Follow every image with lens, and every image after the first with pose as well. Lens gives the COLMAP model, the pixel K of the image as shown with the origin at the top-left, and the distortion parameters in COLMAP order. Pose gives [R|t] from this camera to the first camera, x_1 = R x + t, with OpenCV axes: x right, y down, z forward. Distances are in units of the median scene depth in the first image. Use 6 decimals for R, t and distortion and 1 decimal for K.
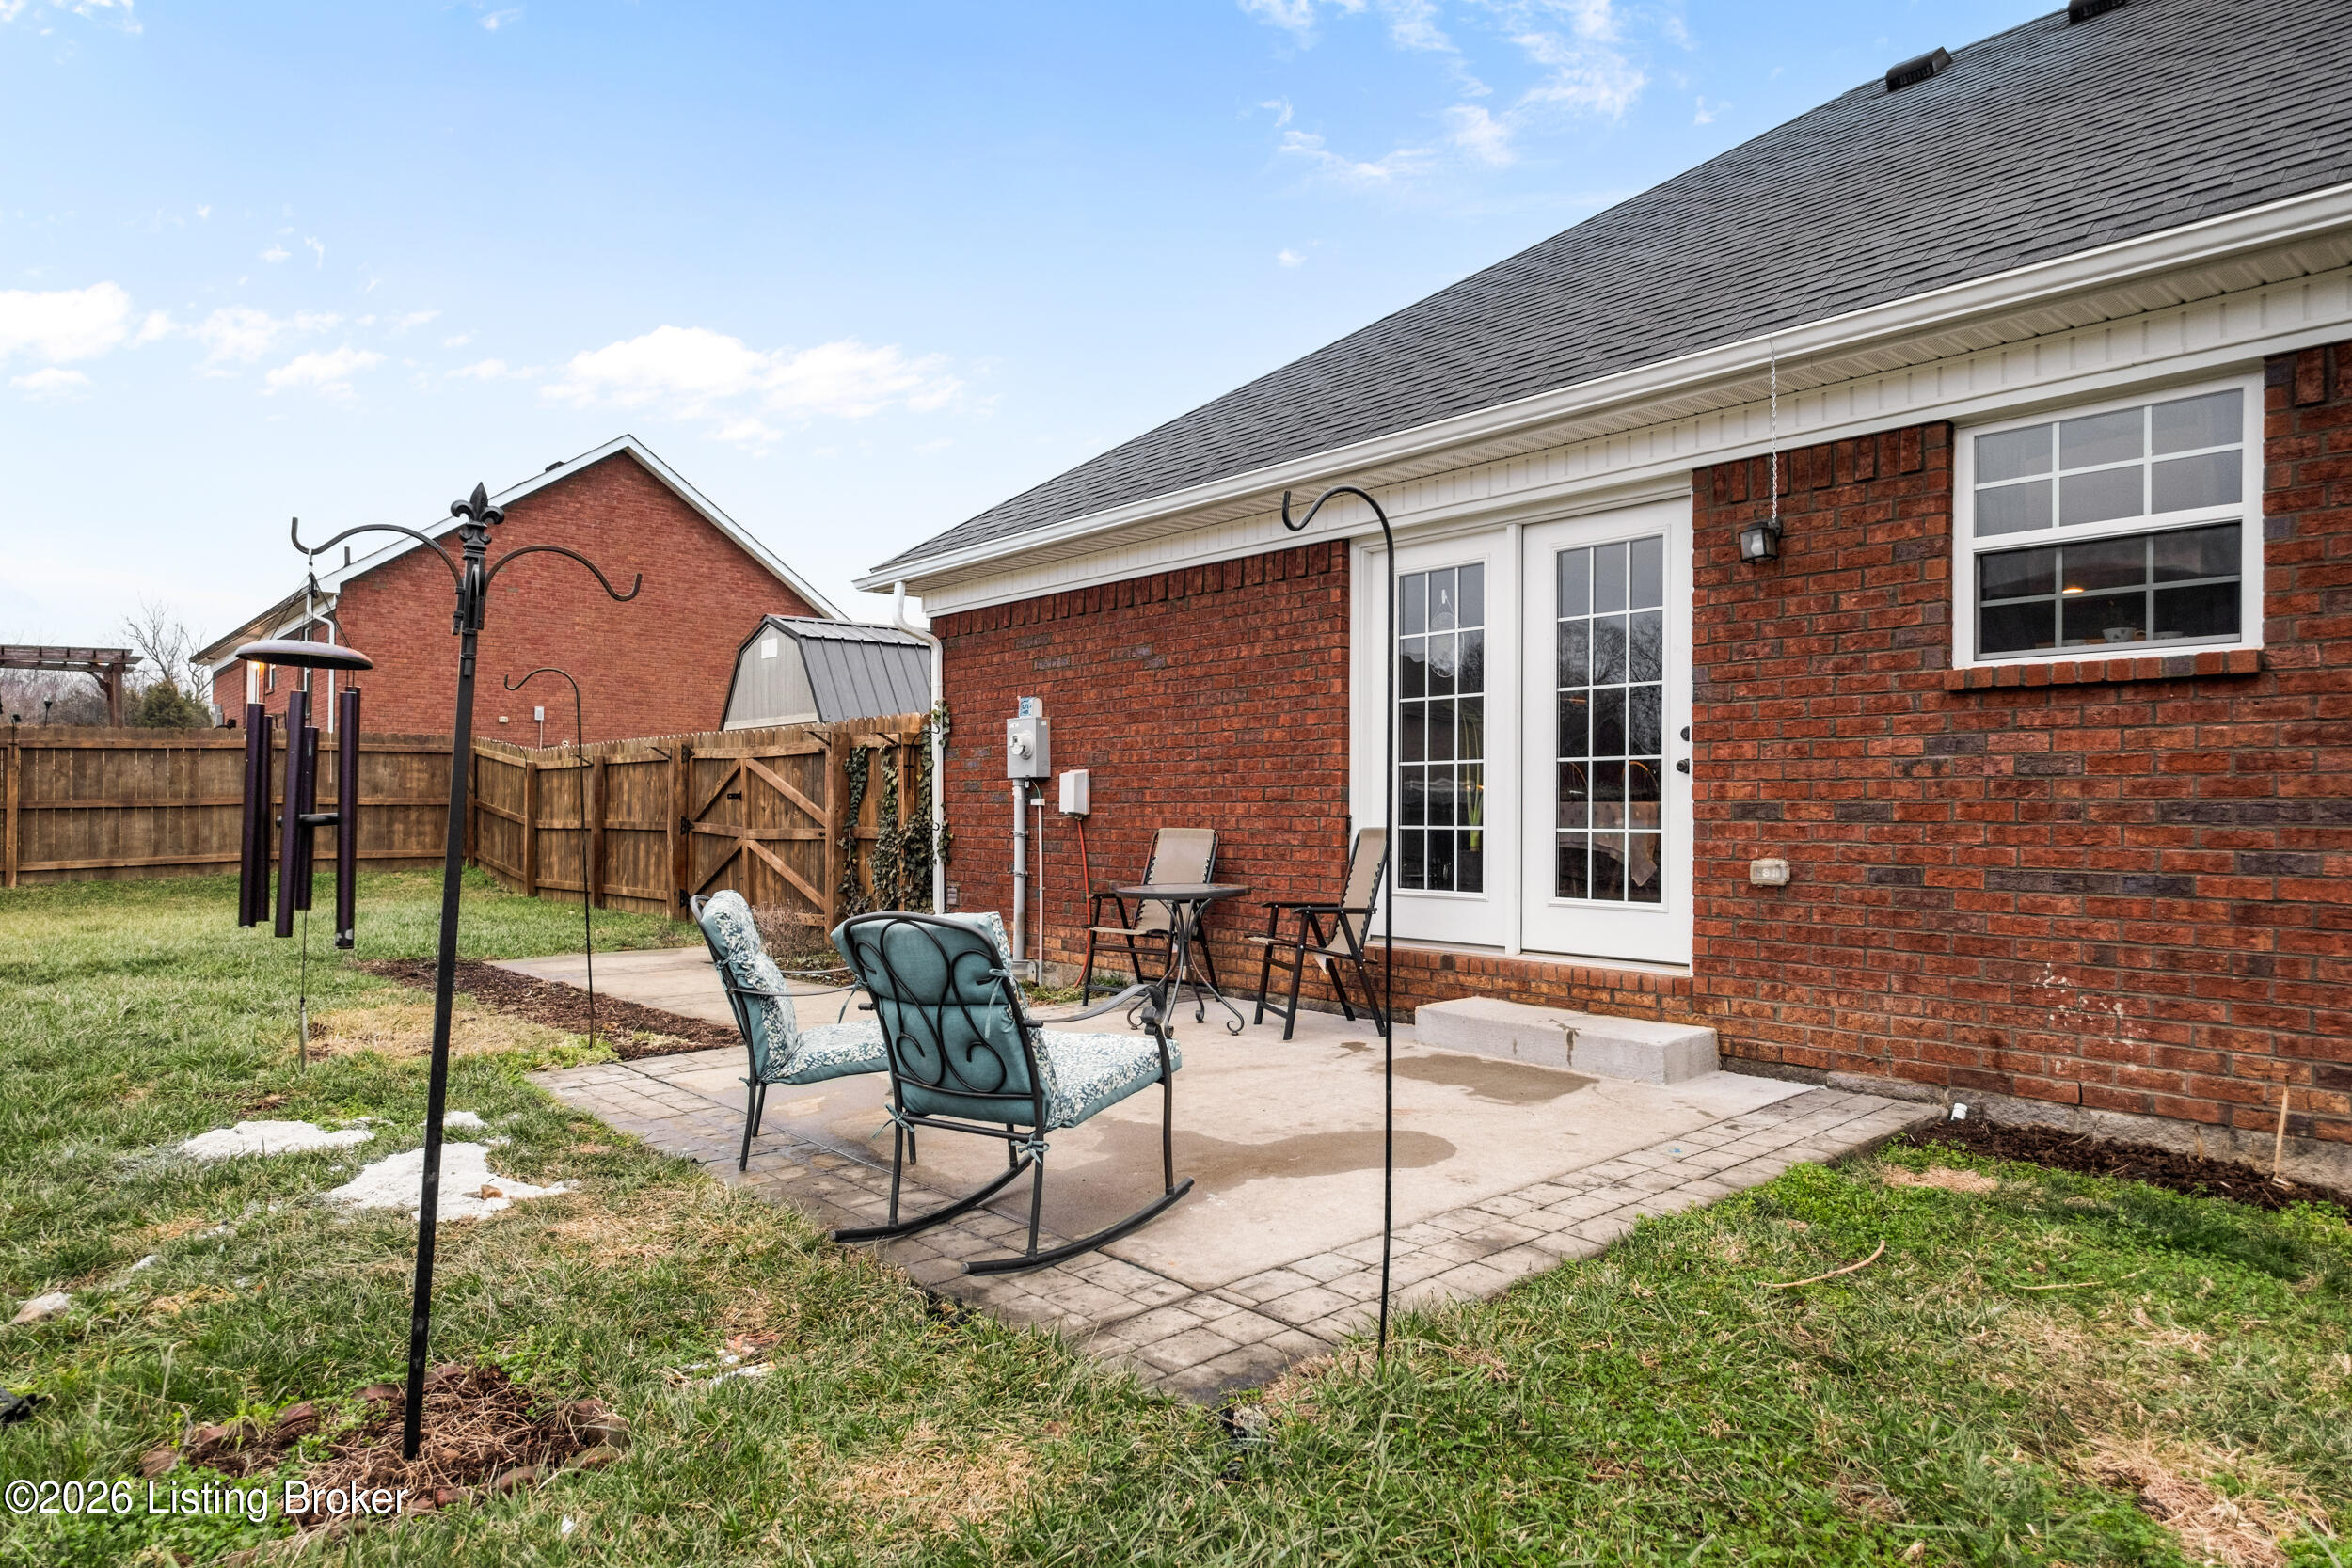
lens RADIAL K [[1385.8, 0, 1176.0], [0, 1385.8, 784.0], [0, 0, 1]] dist [-0.002888, -0.000475]
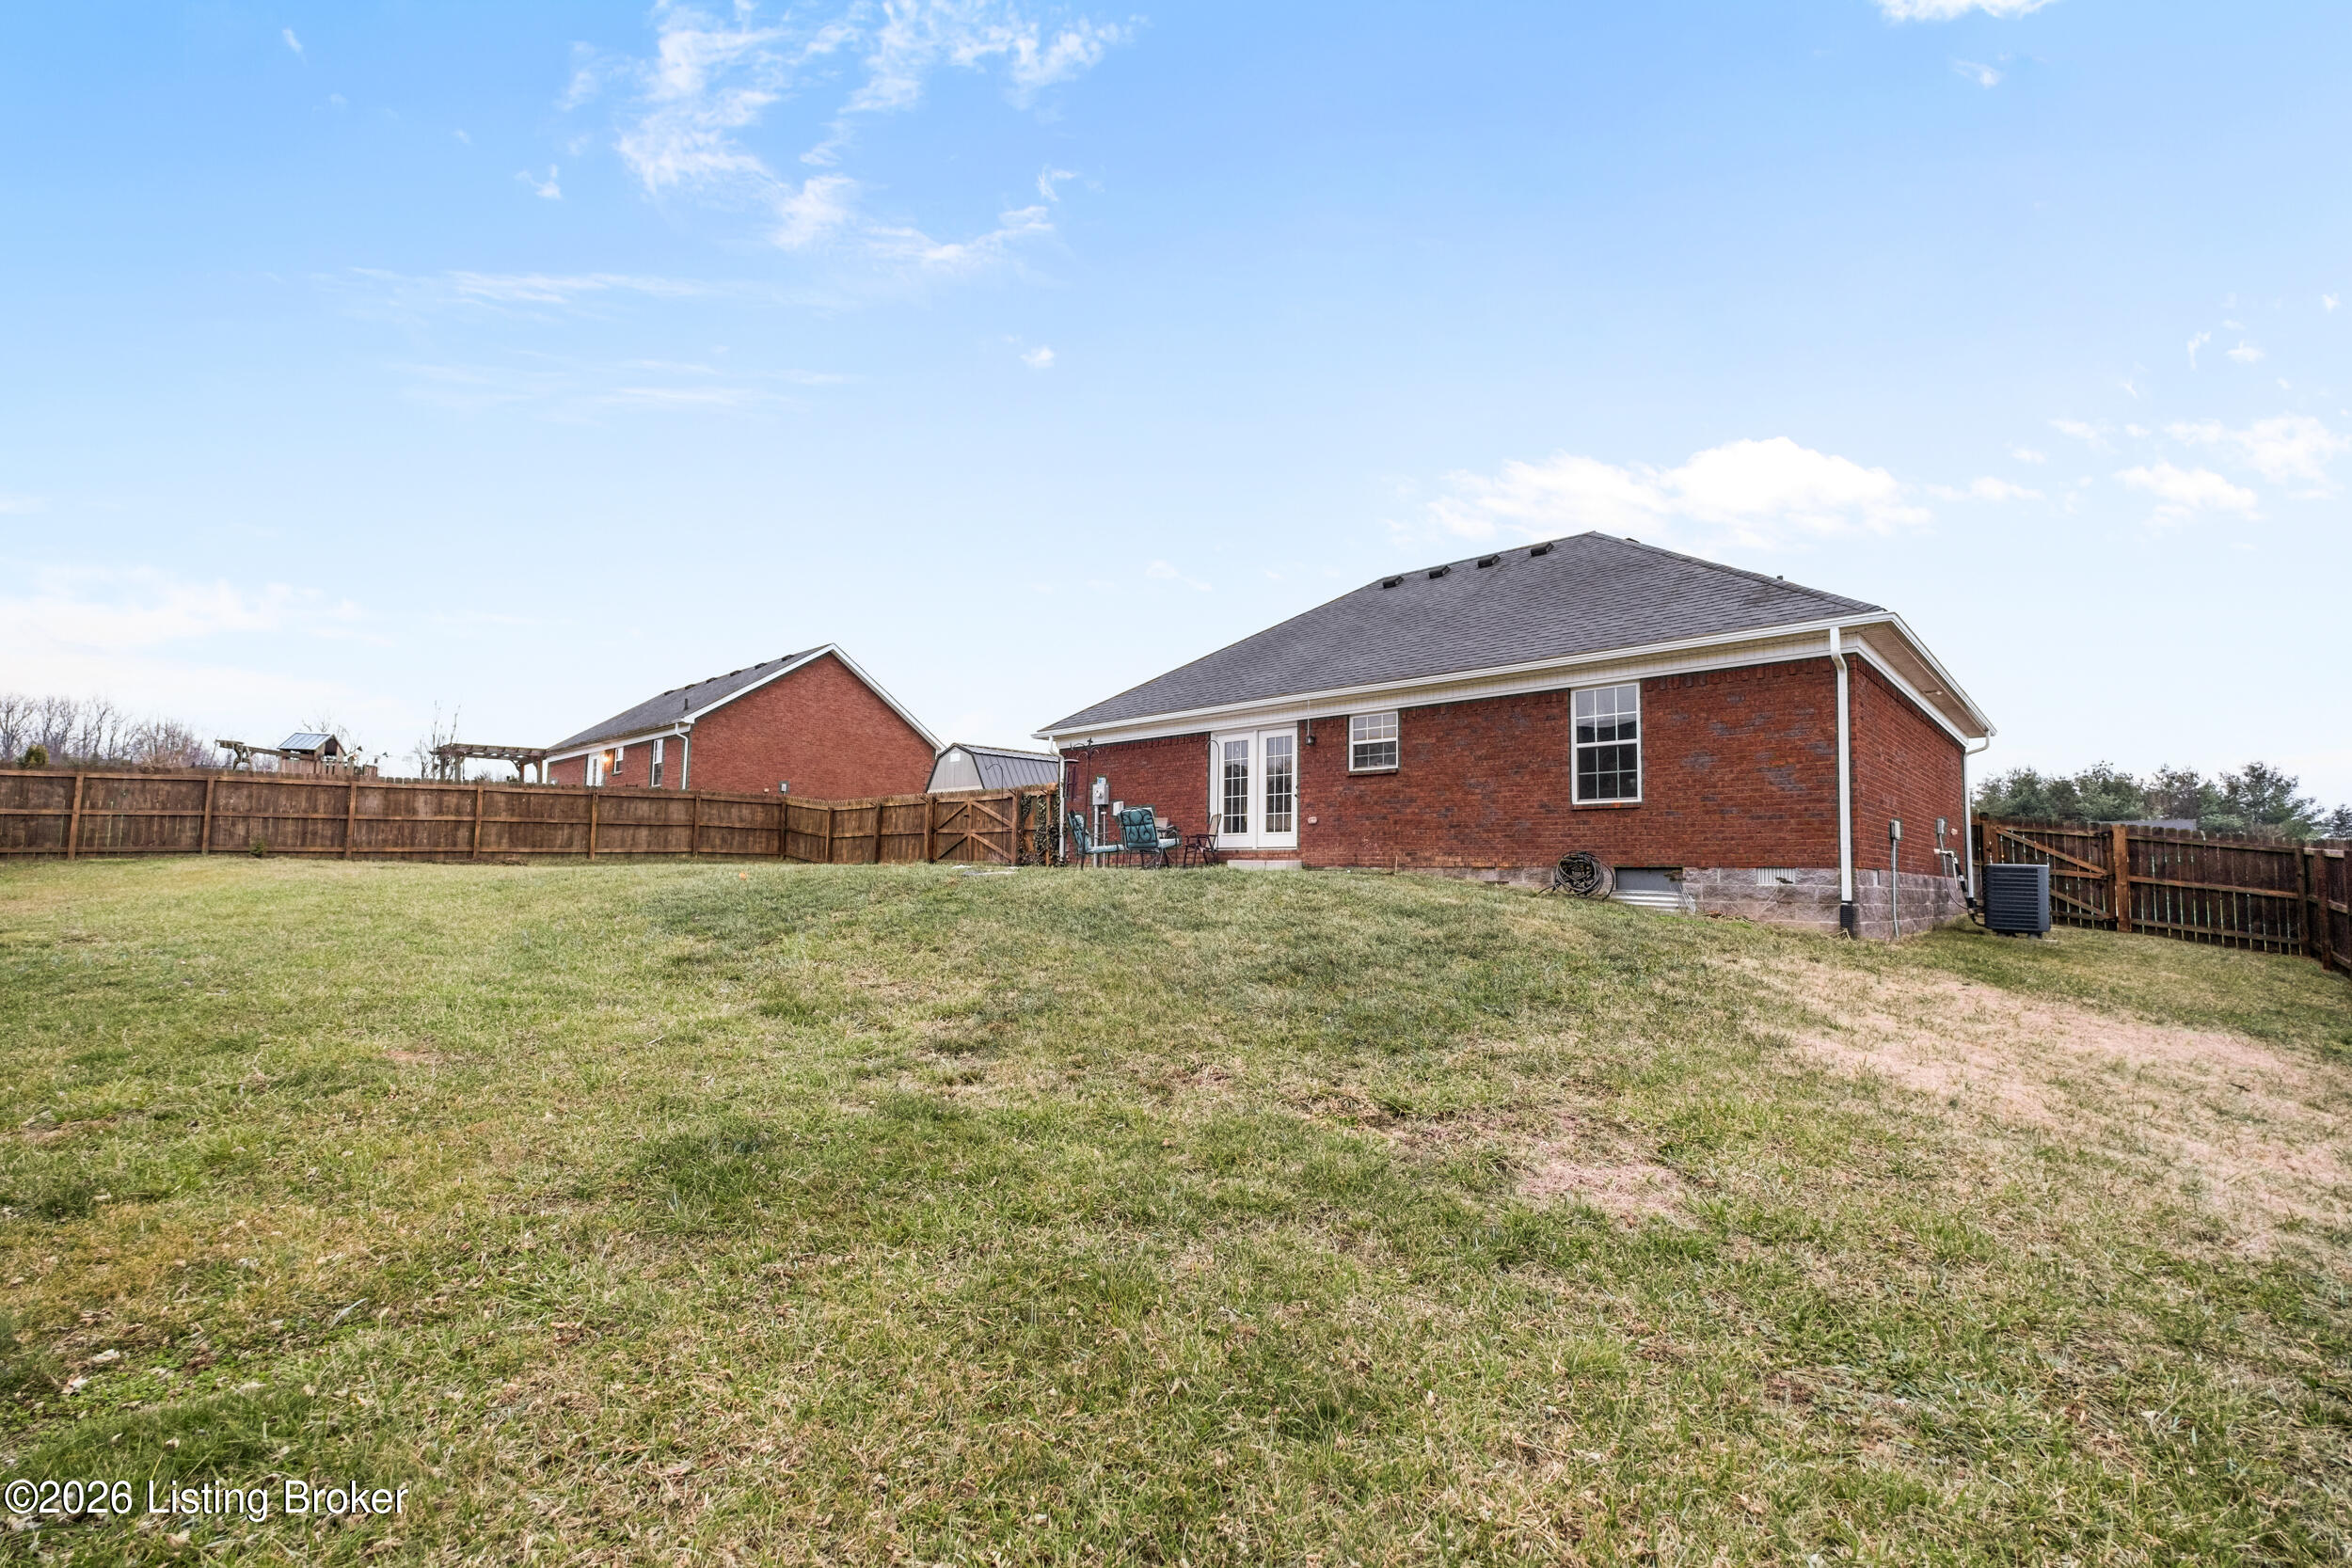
lens RADIAL K [[1019.9, 0, 1170.4], [0, 1019.9, 744.3], [0, 0, 1]] dist [-0.000059, -0.000390]
pose [[0.995358, 0.022248, 0.093631, -0.205186], [-0.011600, 0.993555, -0.112757, 0.137303], [-0.095536, 0.111148, 0.989201, -1.457413]]
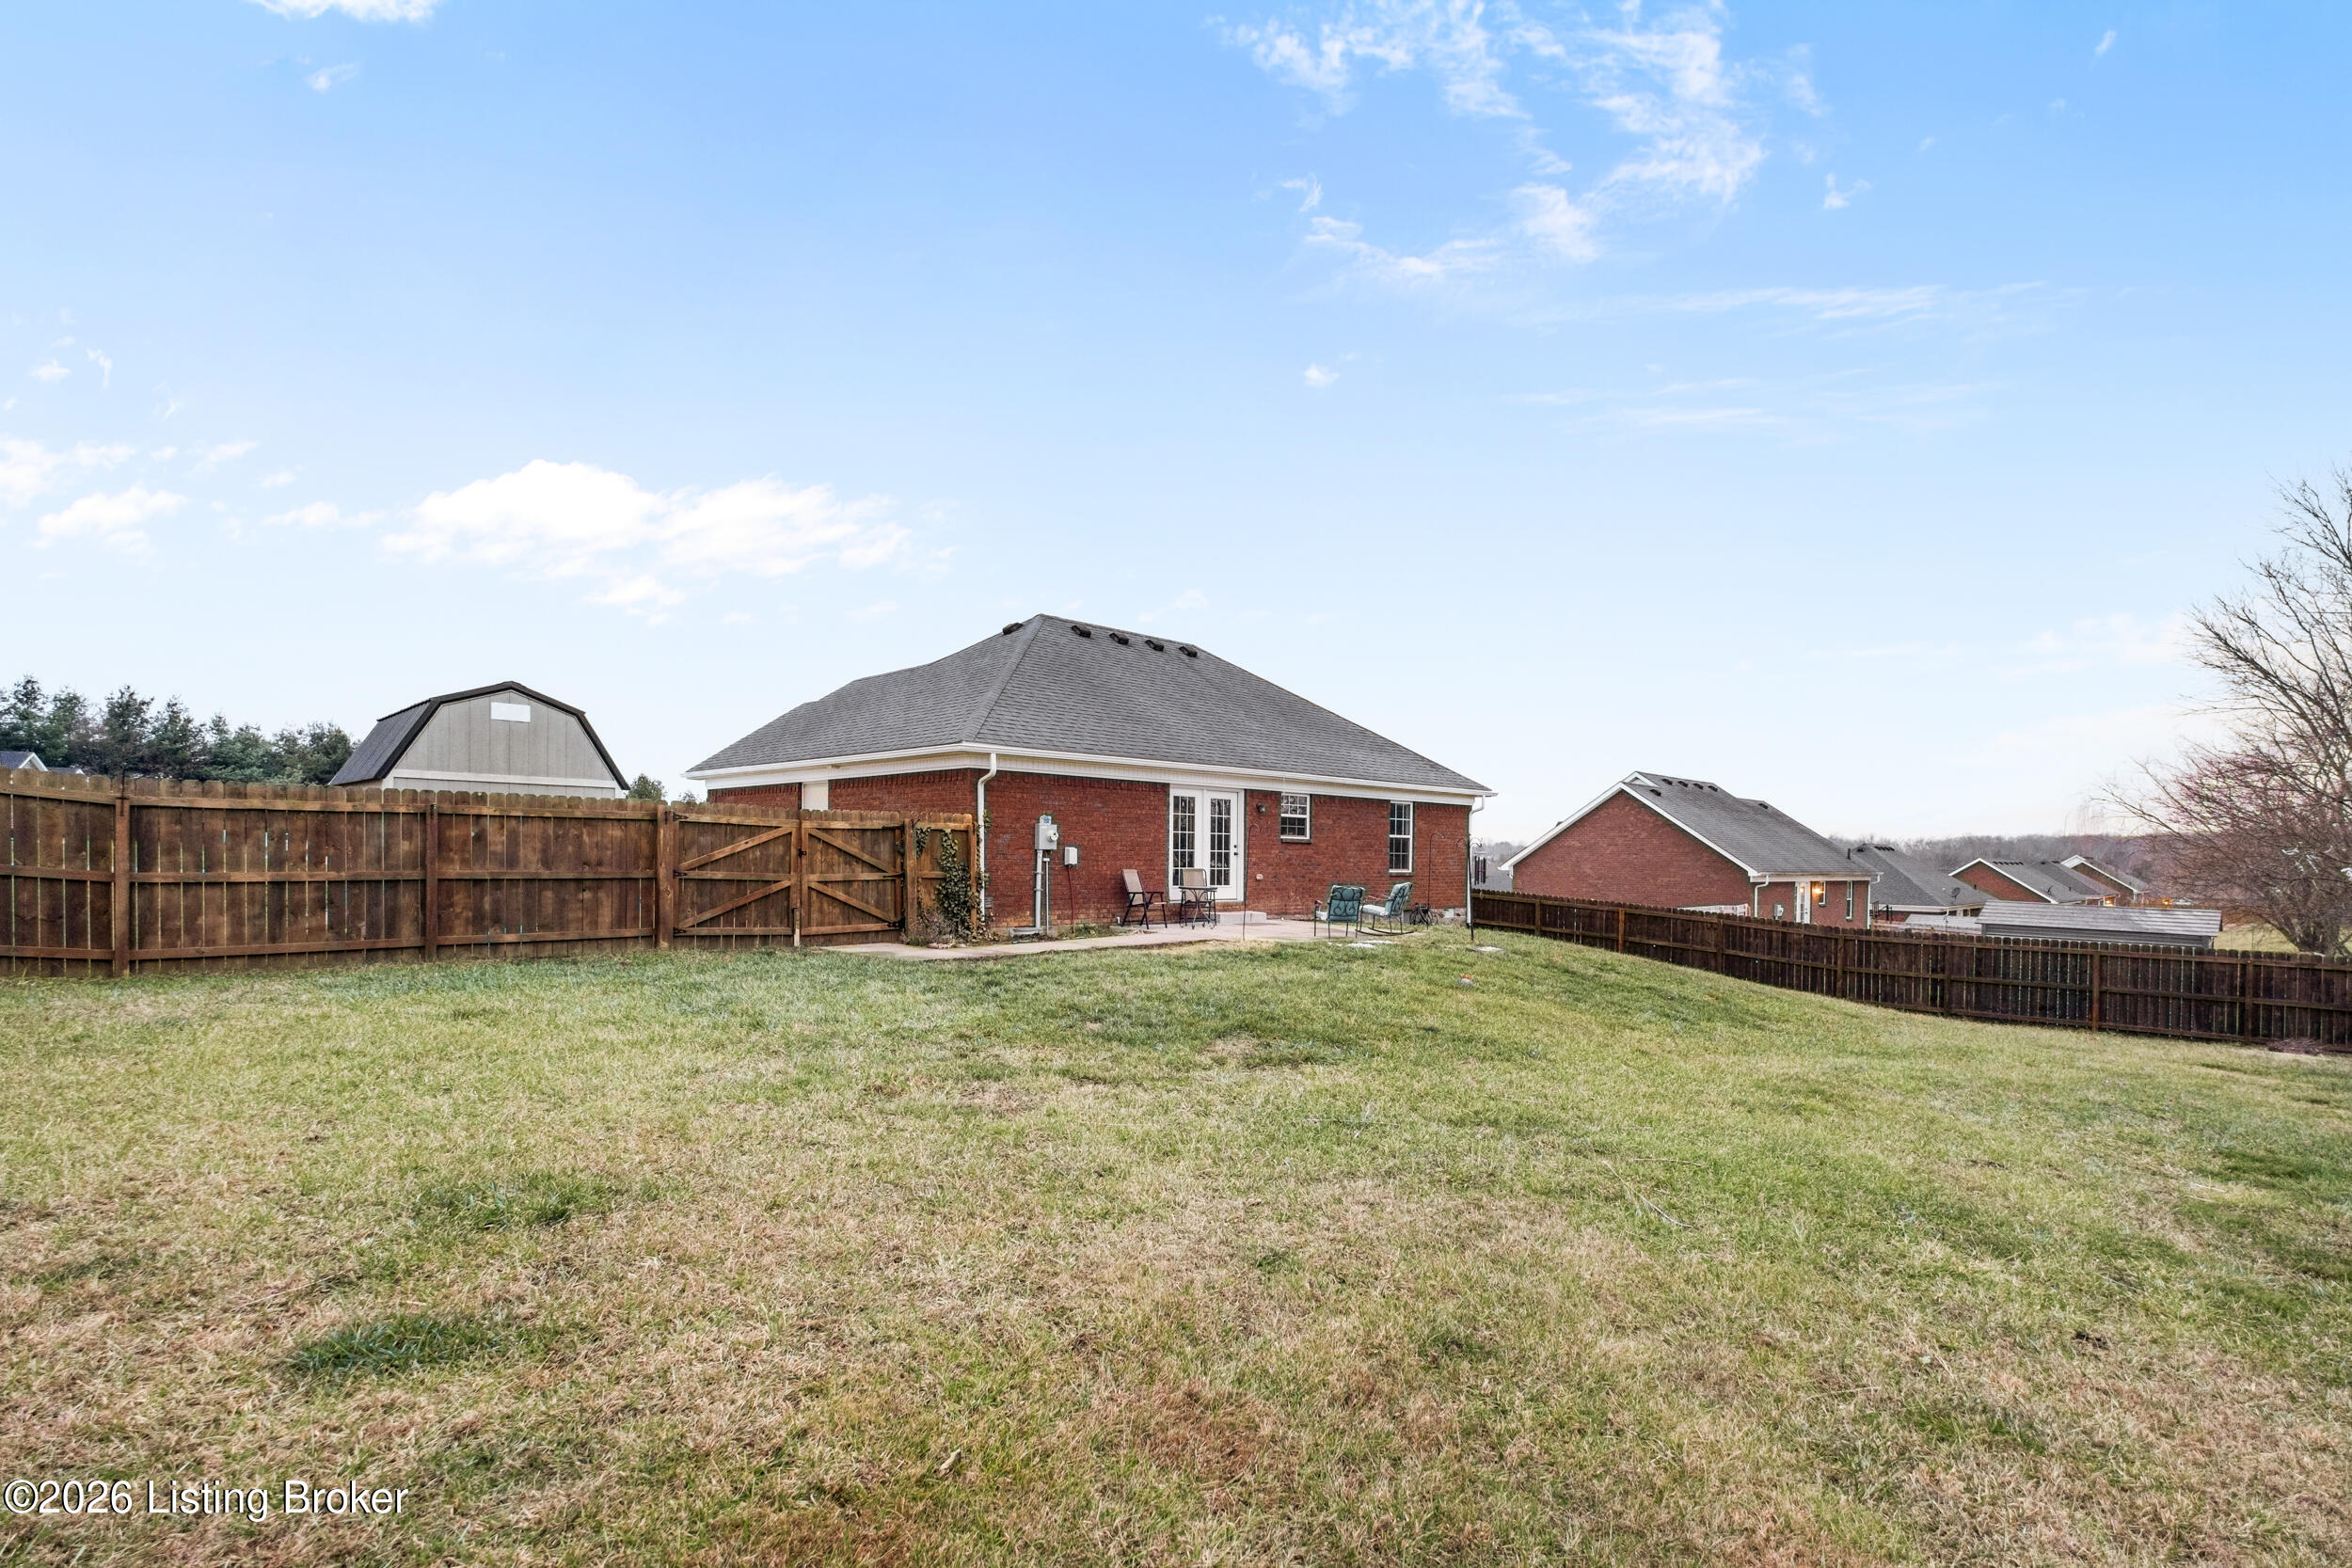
lens RADIAL K [[1034.4, 0, 1172.0], [0, 1034.4, 763.7], [0, 0, 1]] dist [-0.004408, -0.001047]
pose [[-0.023231, 0.104681, 0.994234, -2.365625], [-0.015221, 0.994351, -0.105049, 0.040383], [-0.999614, -0.017574, -0.021507, 1.028687]]
